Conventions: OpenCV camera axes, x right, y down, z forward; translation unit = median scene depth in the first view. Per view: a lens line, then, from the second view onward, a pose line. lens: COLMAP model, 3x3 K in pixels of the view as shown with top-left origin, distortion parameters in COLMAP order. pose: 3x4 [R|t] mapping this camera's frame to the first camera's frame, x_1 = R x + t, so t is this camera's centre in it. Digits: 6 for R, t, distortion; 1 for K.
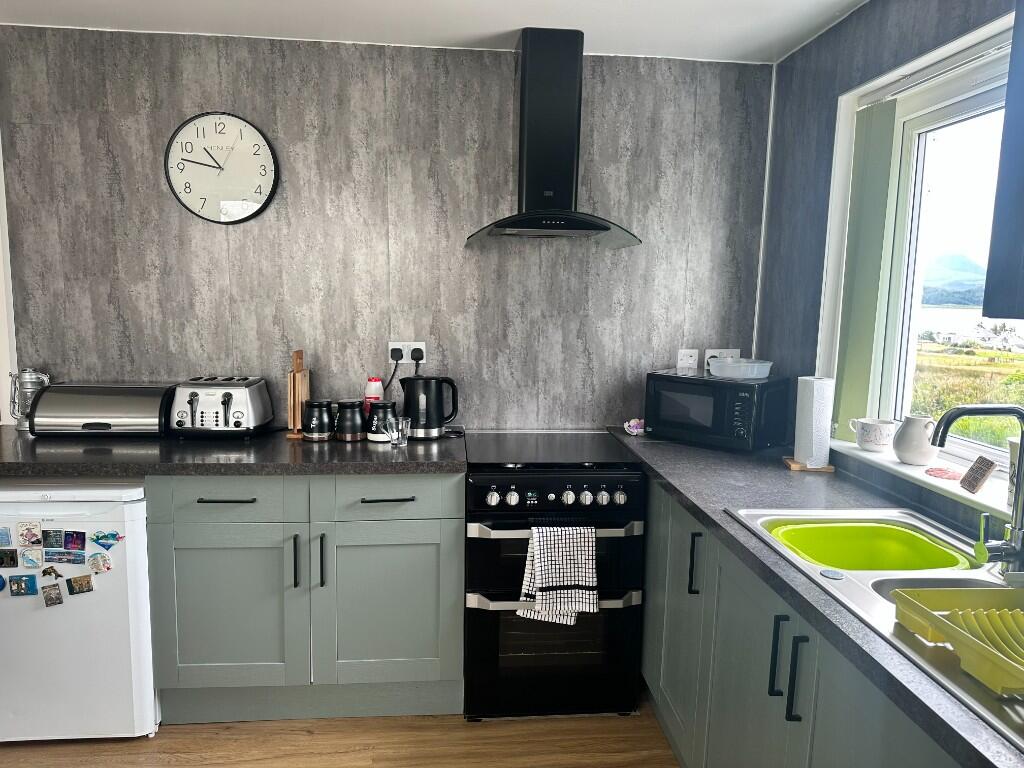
lens RADIAL K [[704.4, 0, 511.3], [0, 704.4, 391.8], [0, 0, 1]] dist [0.042834, -0.057610]
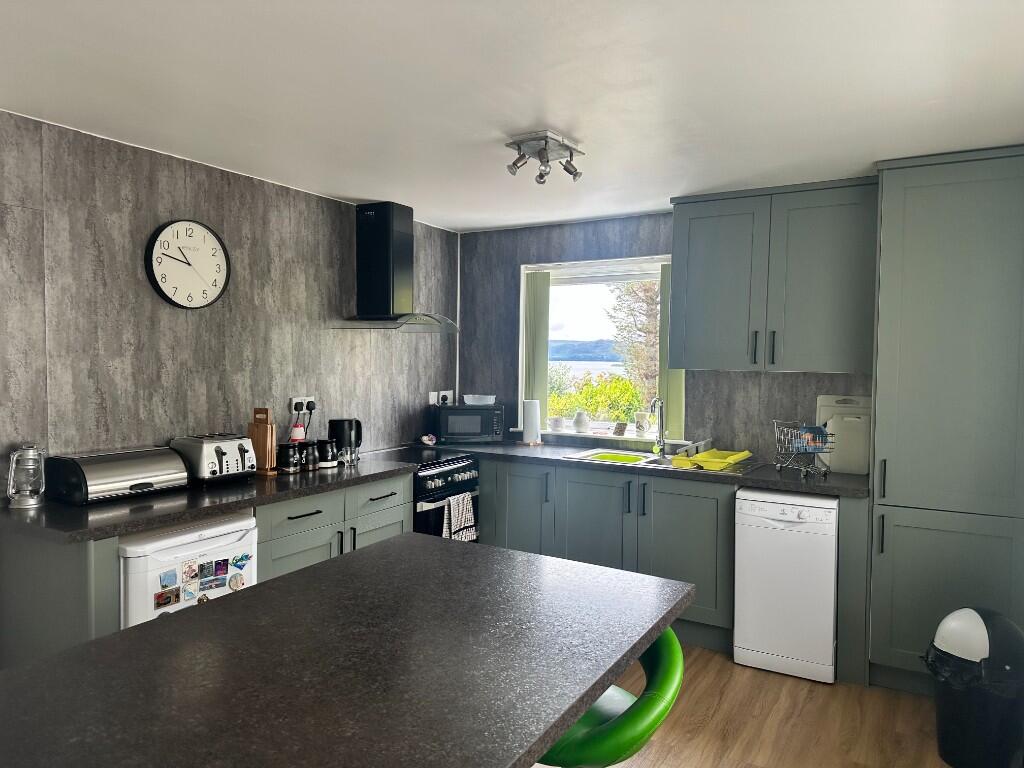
lens RADIAL K [[710.8, 0, 518.0], [0, 710.8, 383.4], [0, 0, 1]] dist [0.109045, -0.146800]
pose [[0.591047, -0.045130, 0.805374, -1.100332], [0.107816, 0.993895, -0.023430, -0.021951], [-0.799400, 0.100681, 0.592304, -0.169703]]
